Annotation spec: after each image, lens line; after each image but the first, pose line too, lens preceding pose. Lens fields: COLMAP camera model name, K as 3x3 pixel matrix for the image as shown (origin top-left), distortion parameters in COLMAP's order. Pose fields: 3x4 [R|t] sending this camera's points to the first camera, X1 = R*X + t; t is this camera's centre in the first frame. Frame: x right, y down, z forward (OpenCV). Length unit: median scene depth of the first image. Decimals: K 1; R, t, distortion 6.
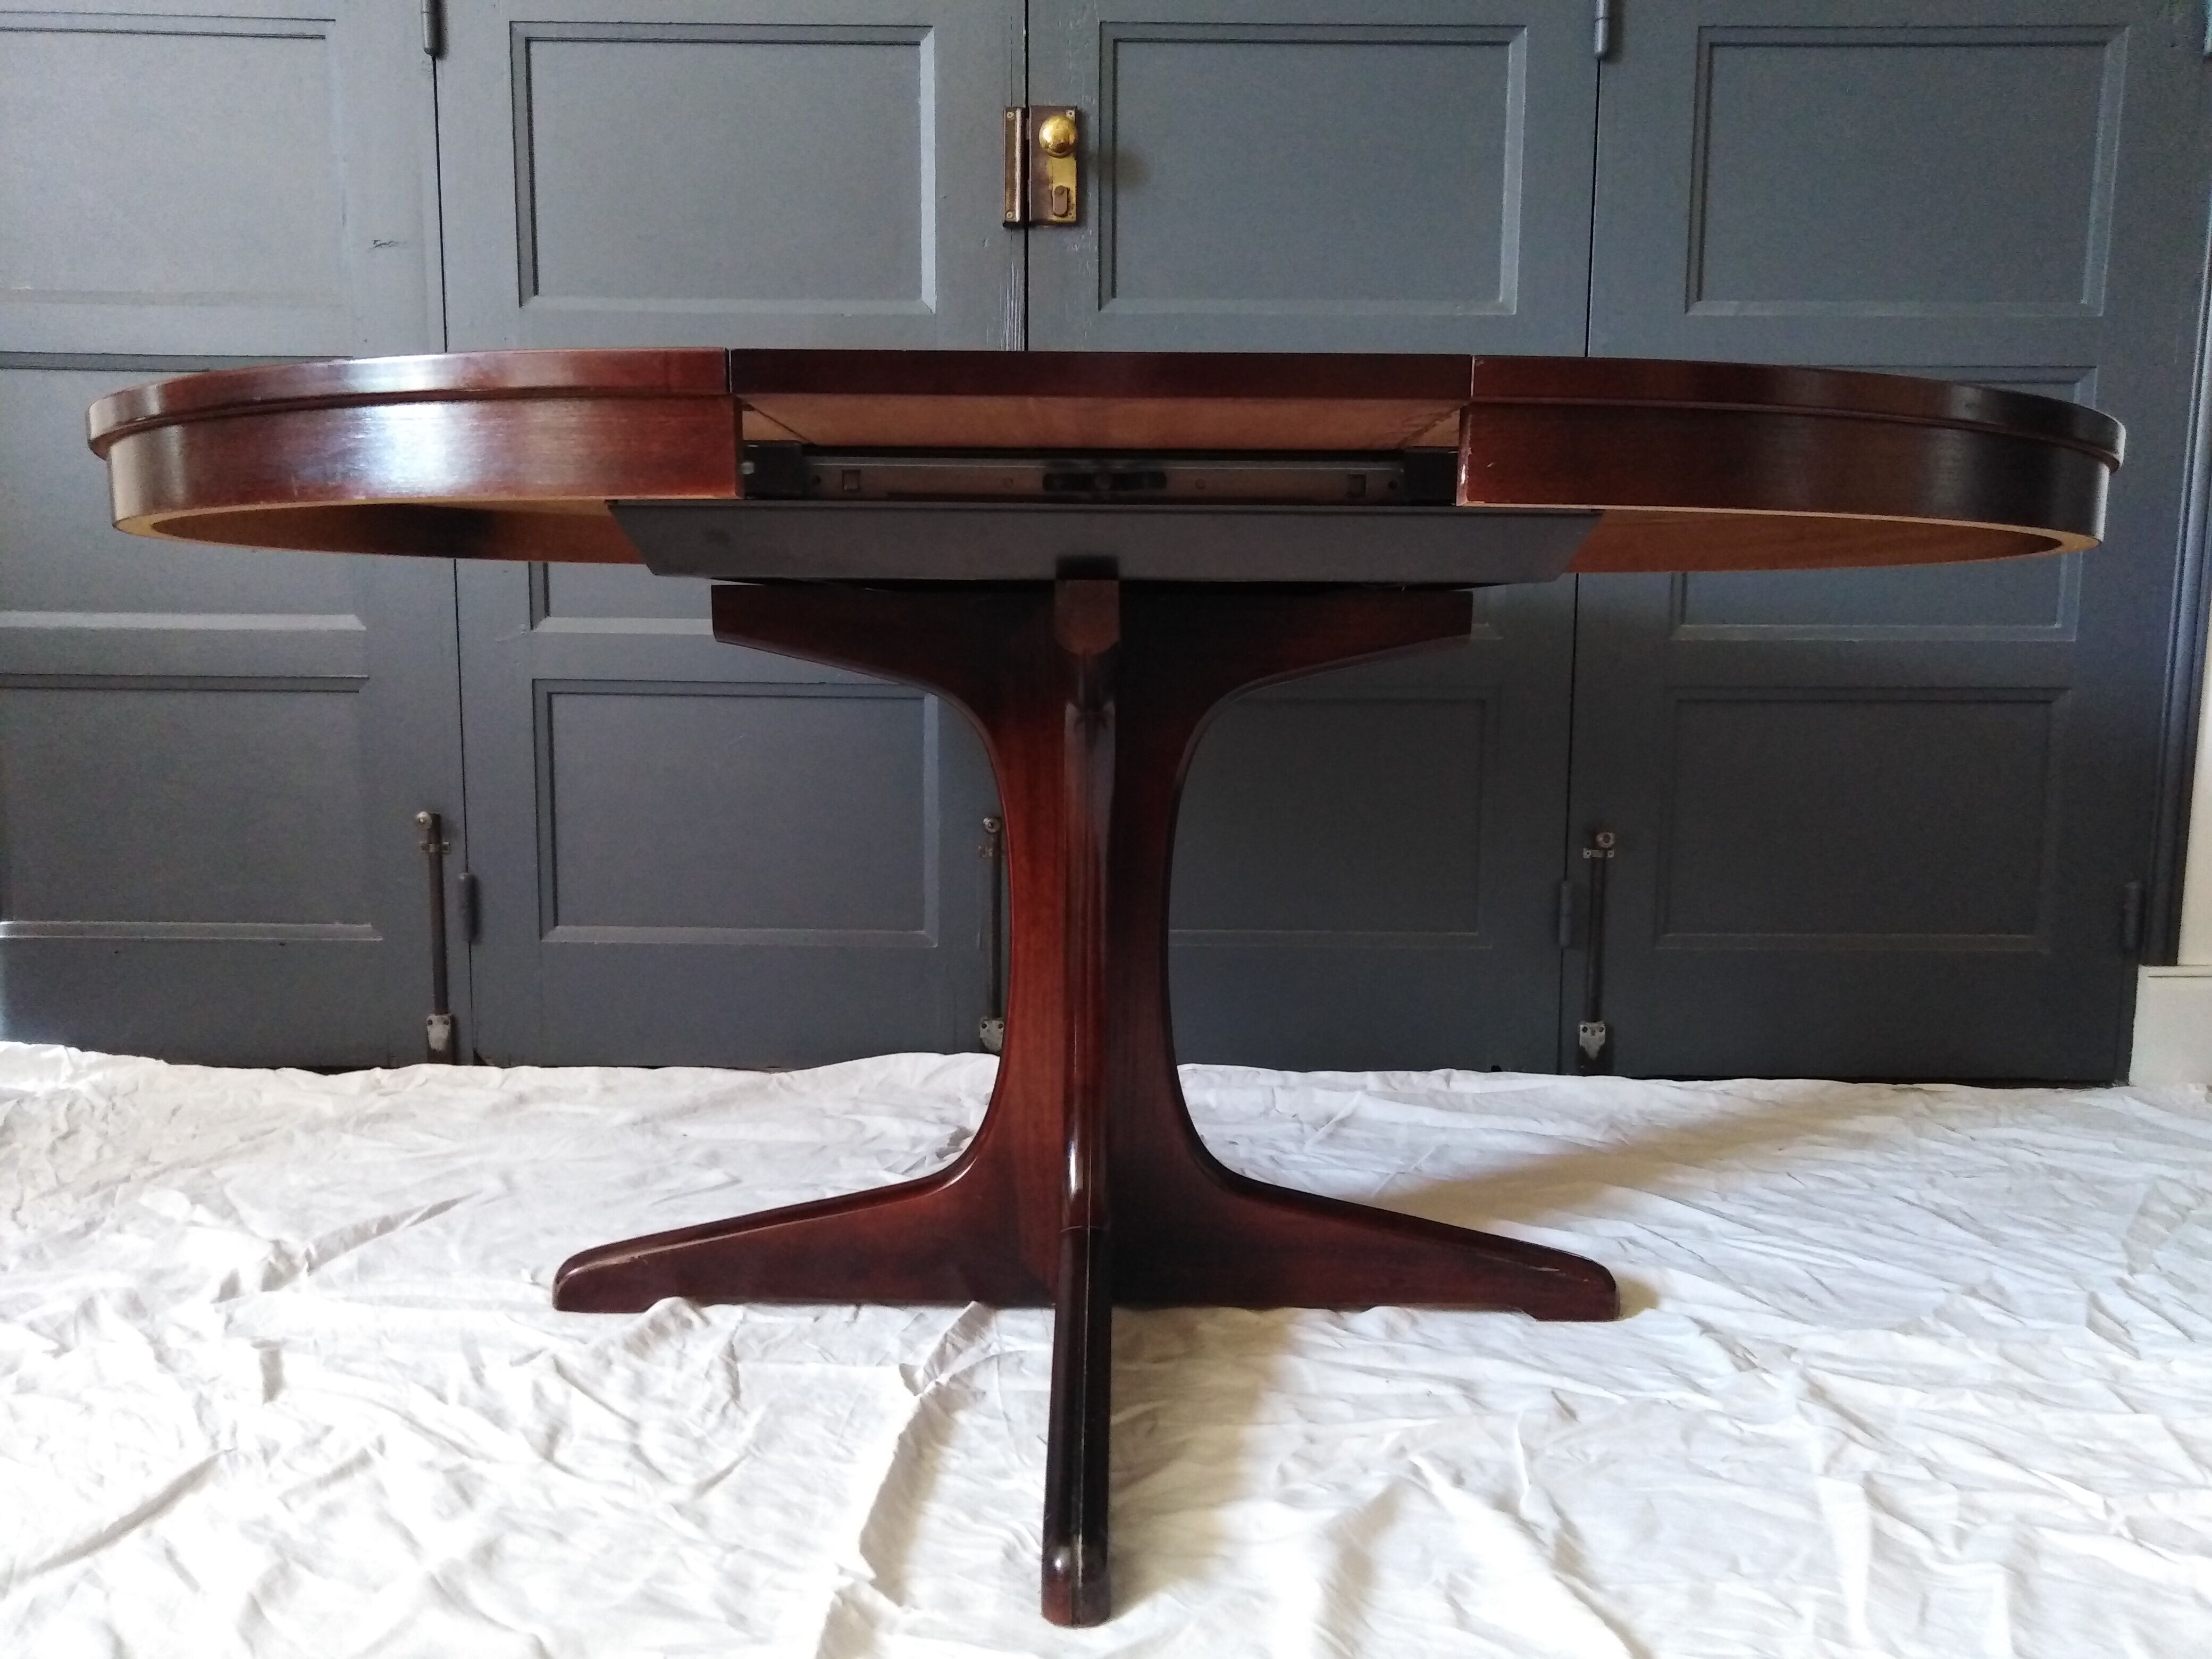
lens RADIAL K [[1668.3, 0, 1102.8], [0, 1668.3, 832.1], [0, 0, 1]] dist [0.022150, -0.026094]
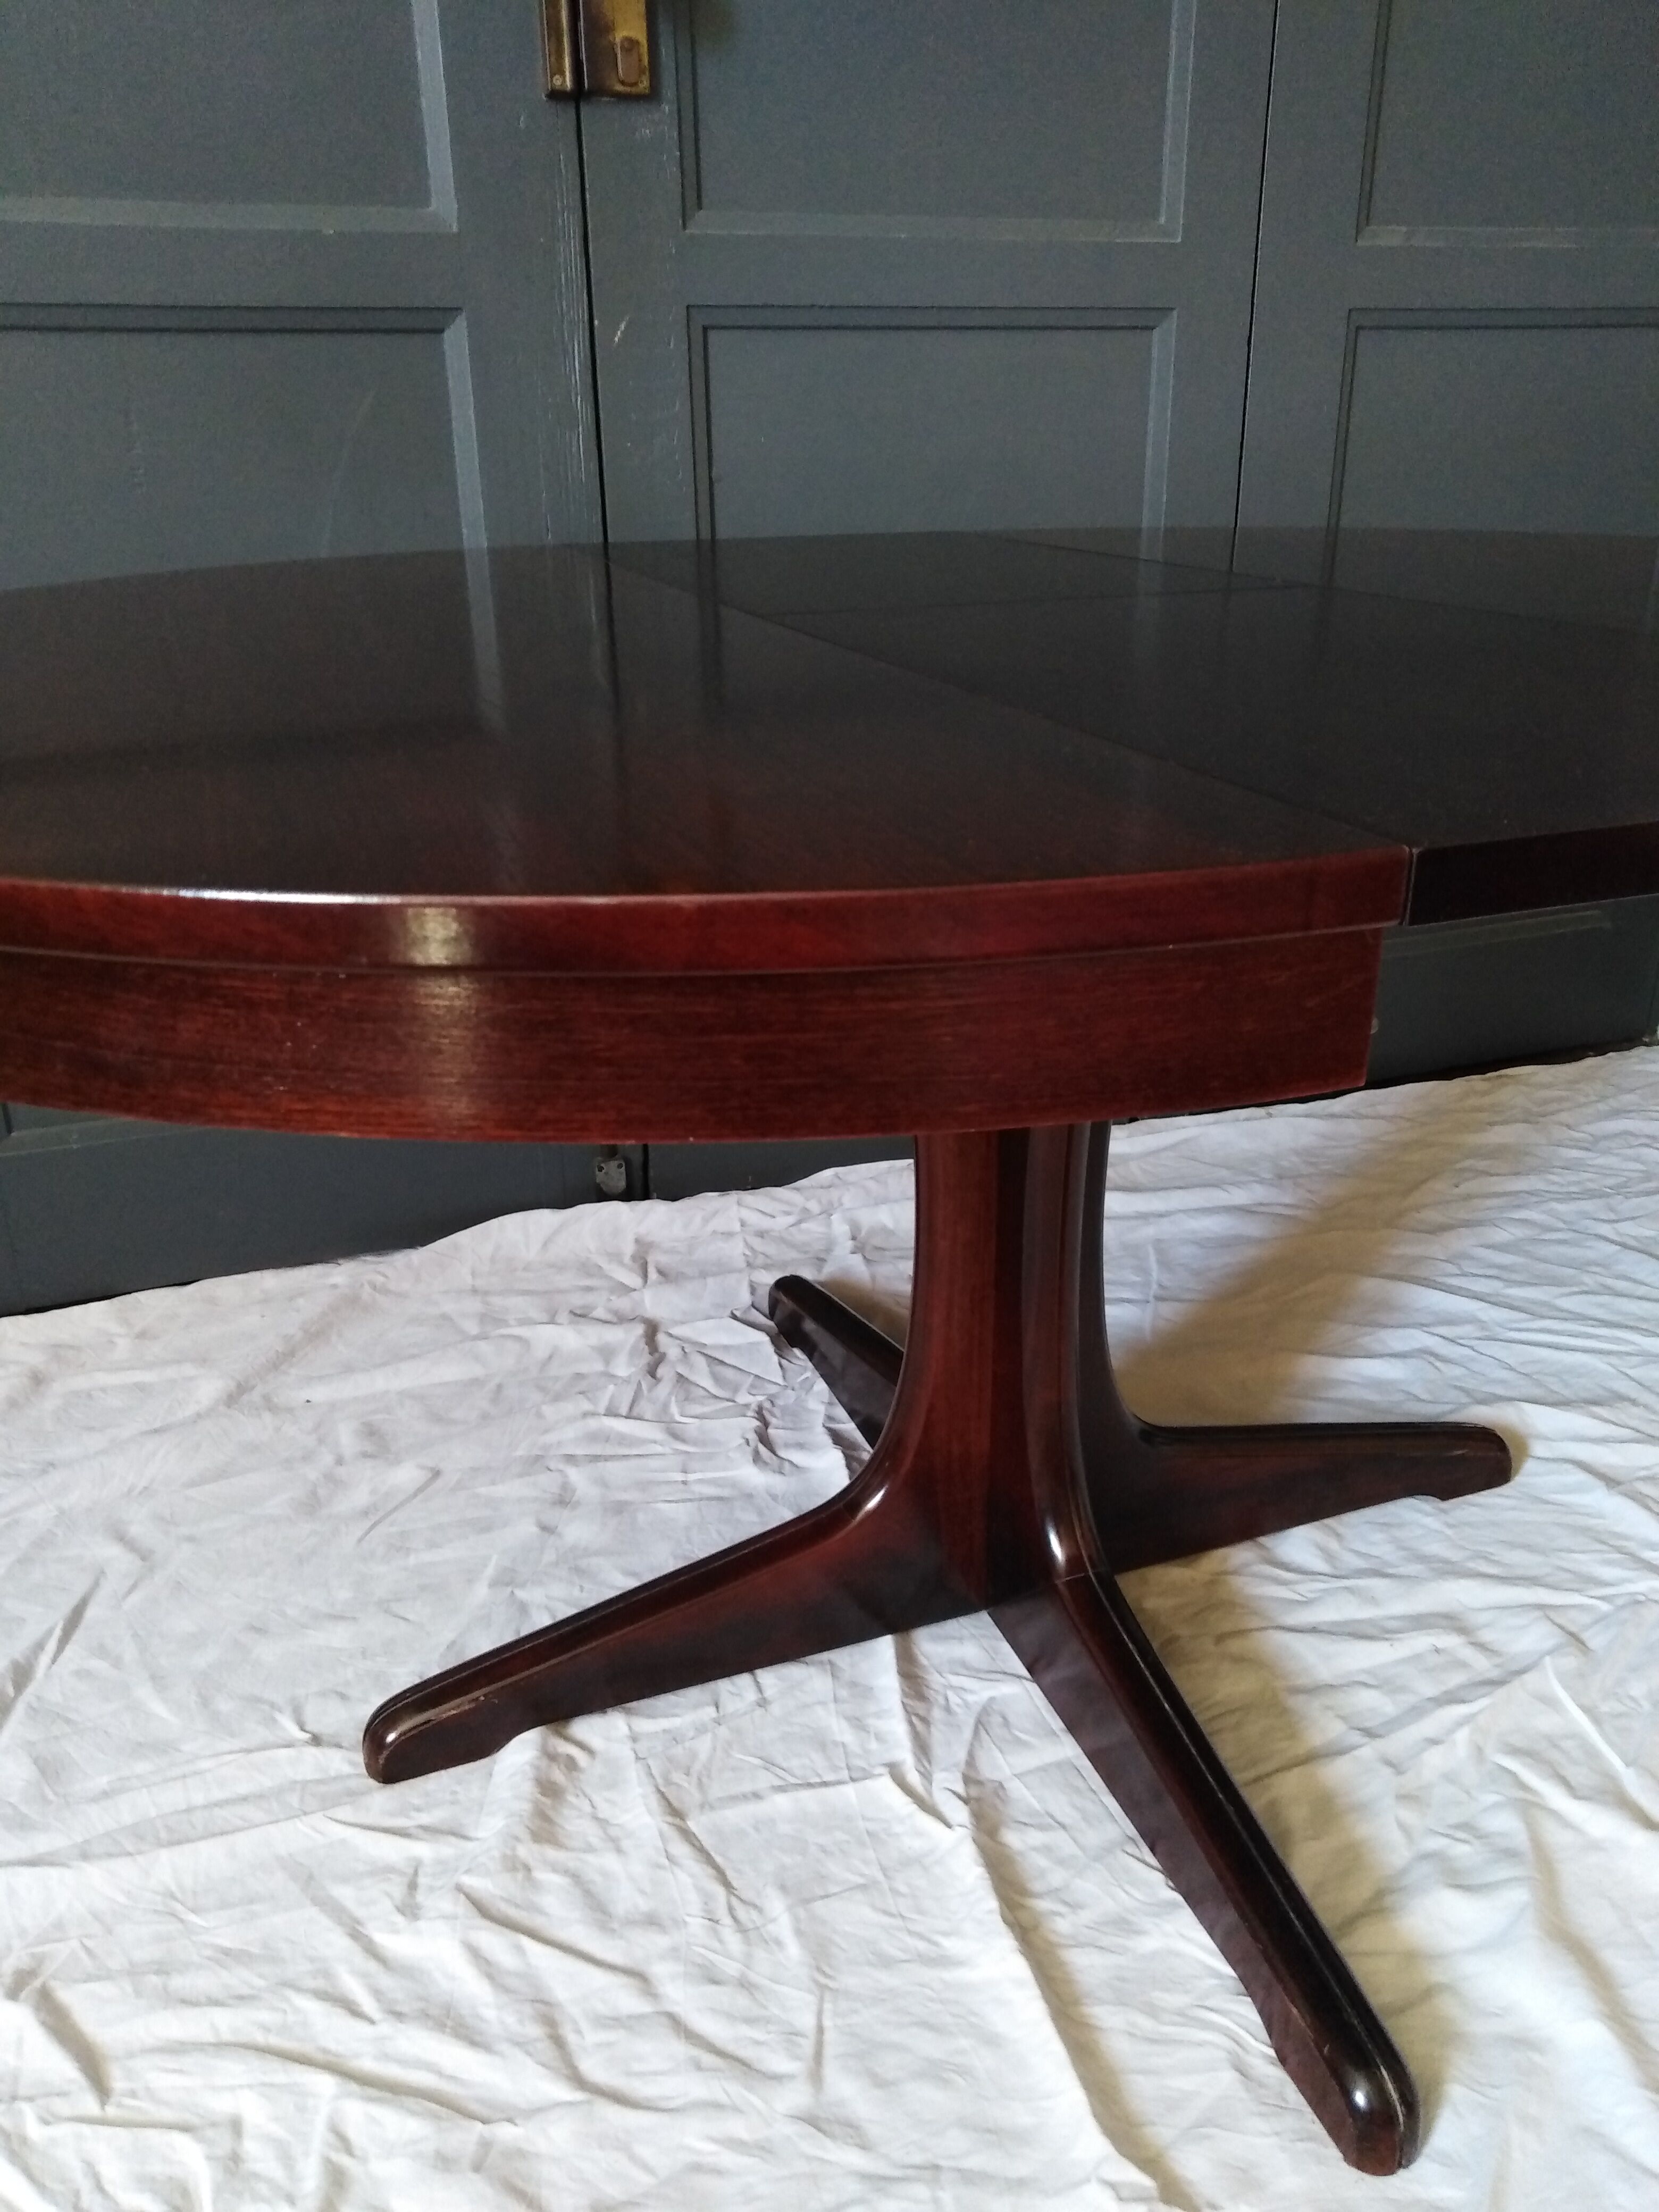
lens RADIAL K [[1668.3, 0, 838.6], [0, 1668.3, 1106.2], [0, 0, 1]] dist [0.022150, -0.026094]
pose [[0.937541, -0.151575, 0.313118, -0.327282], [0.062388, 0.958752, 0.277314, -0.208054], [-0.342236, -0.240458, 0.908325, 0.318879]]
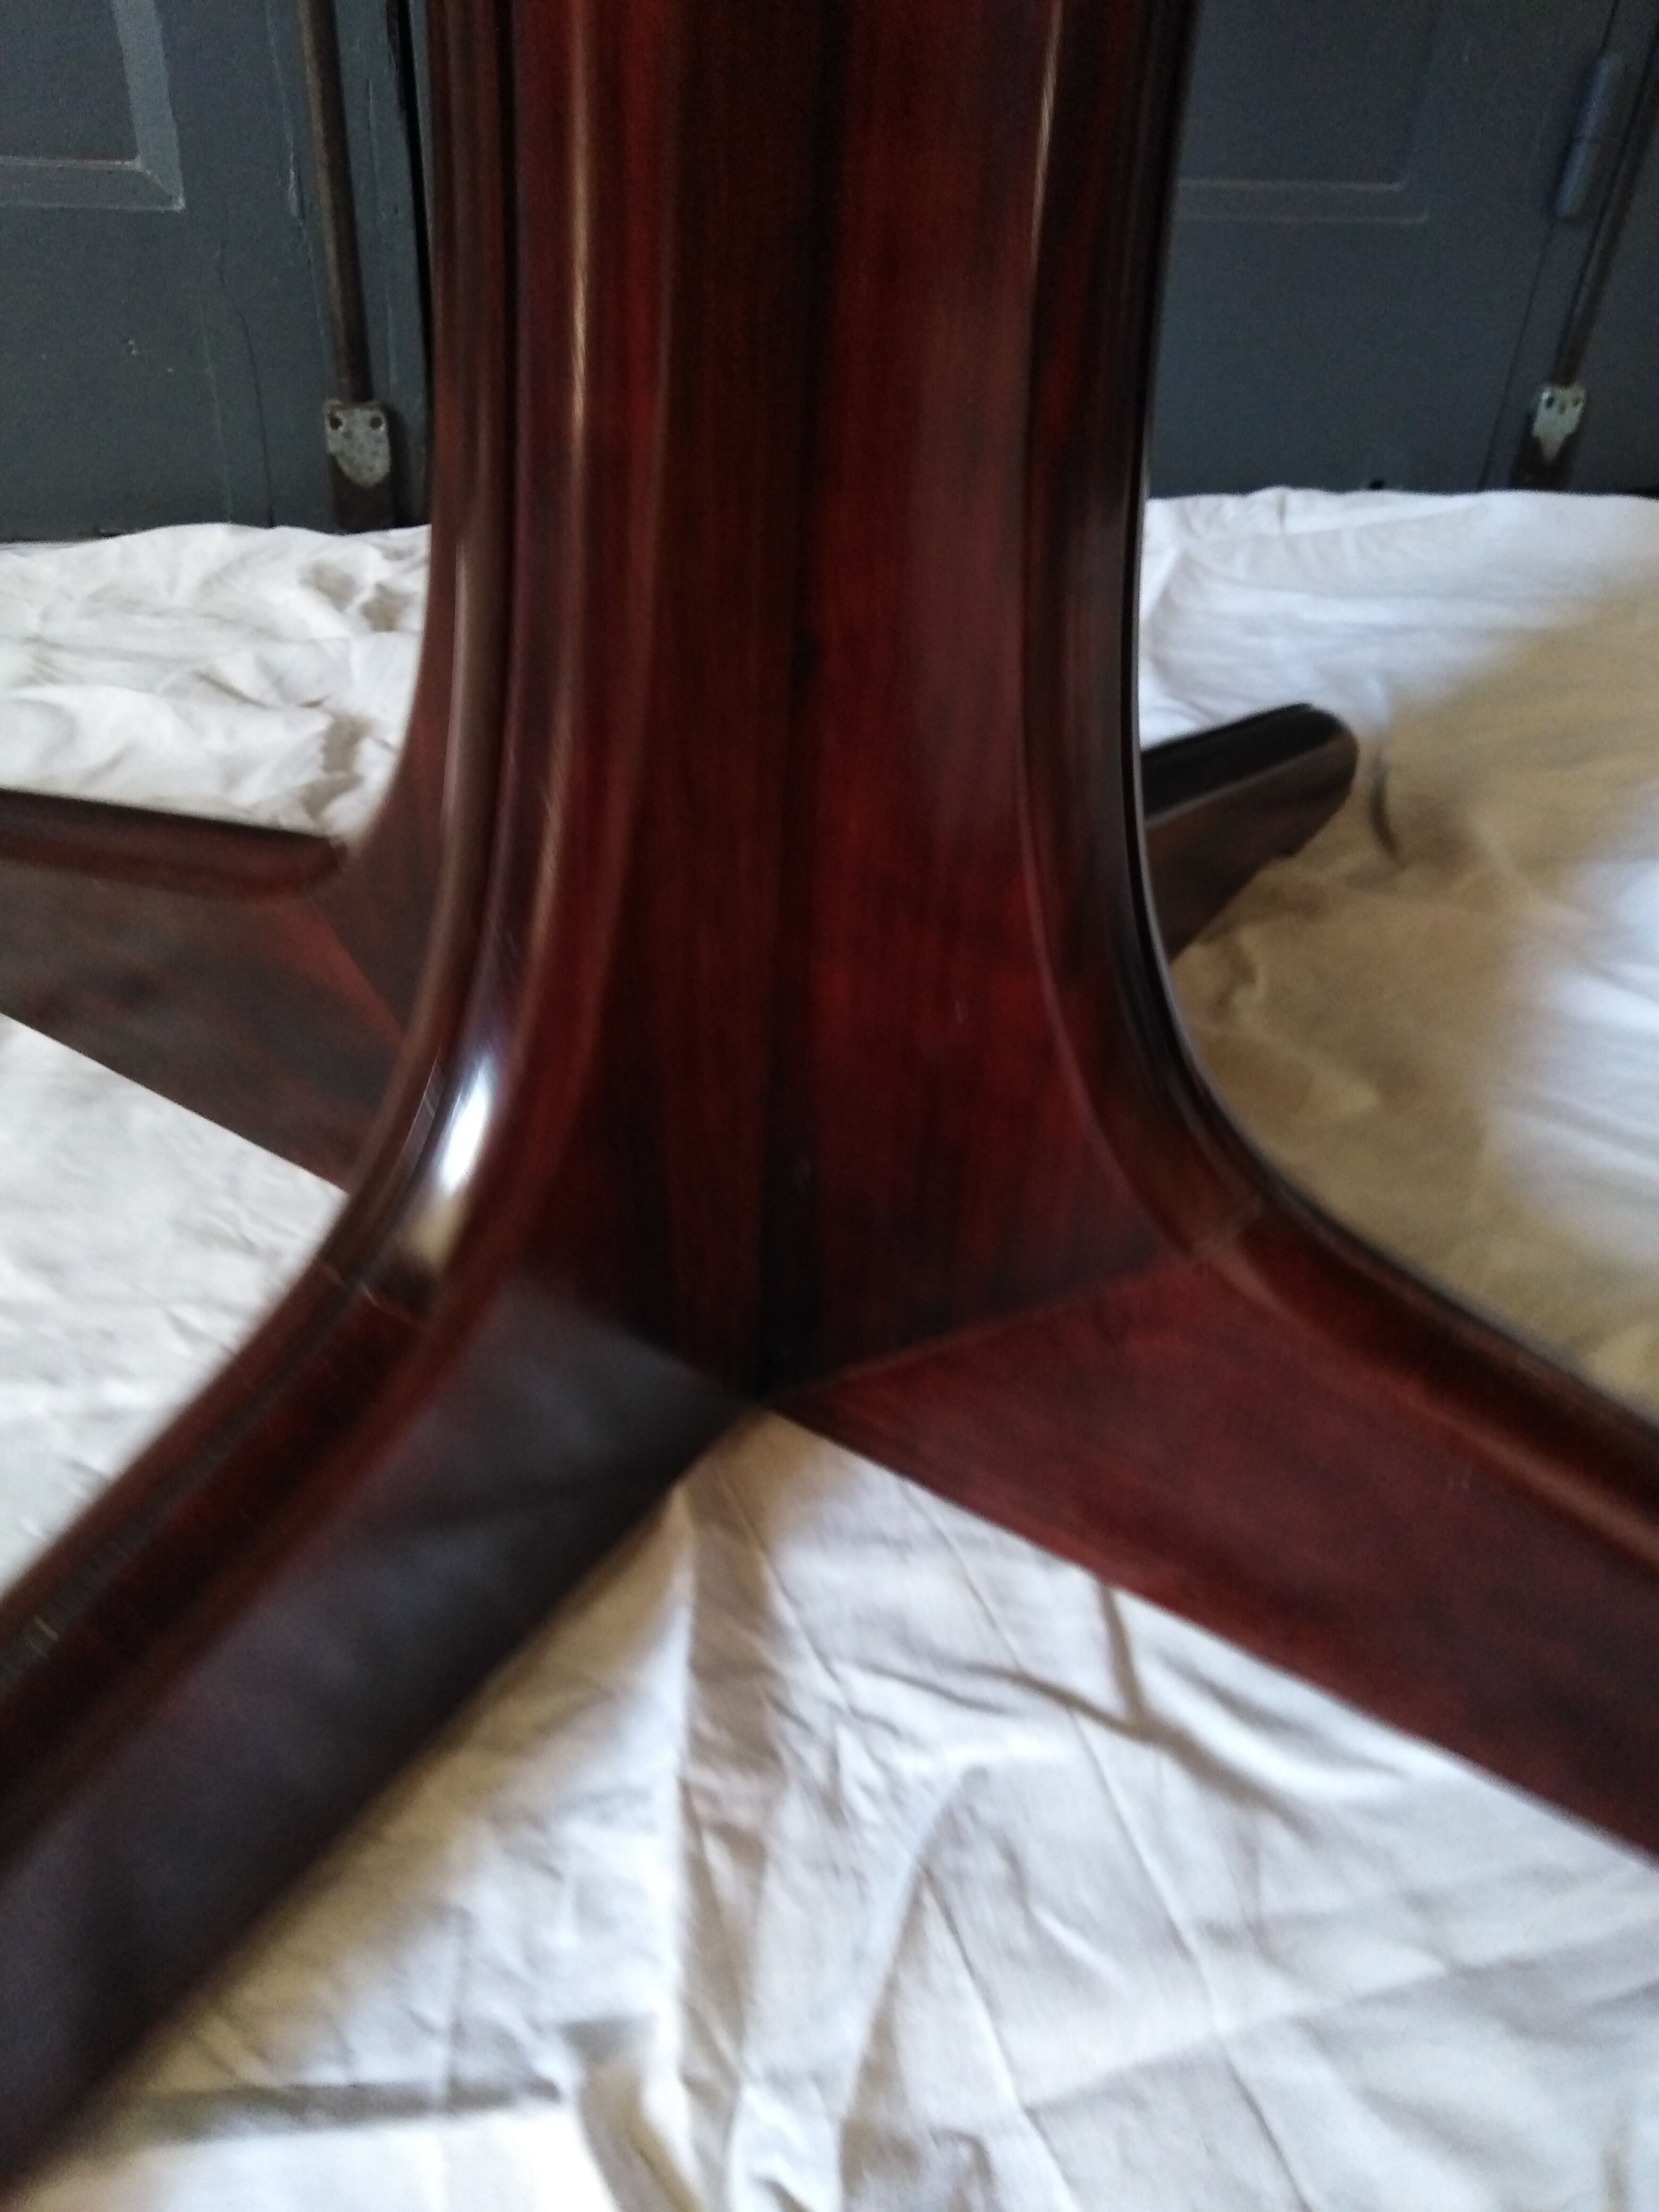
lens RADIAL K [[1668.3, 0, 833.1], [0, 1668.3, 1106.1], [0, 0, 1]] dist [0.022150, -0.026094]
pose [[0.959386, -0.126503, 0.252142, -0.119453], [-0.016206, 0.867622, 0.496960, 0.082379], [-0.281631, -0.480863, 0.830334, 0.806741]]
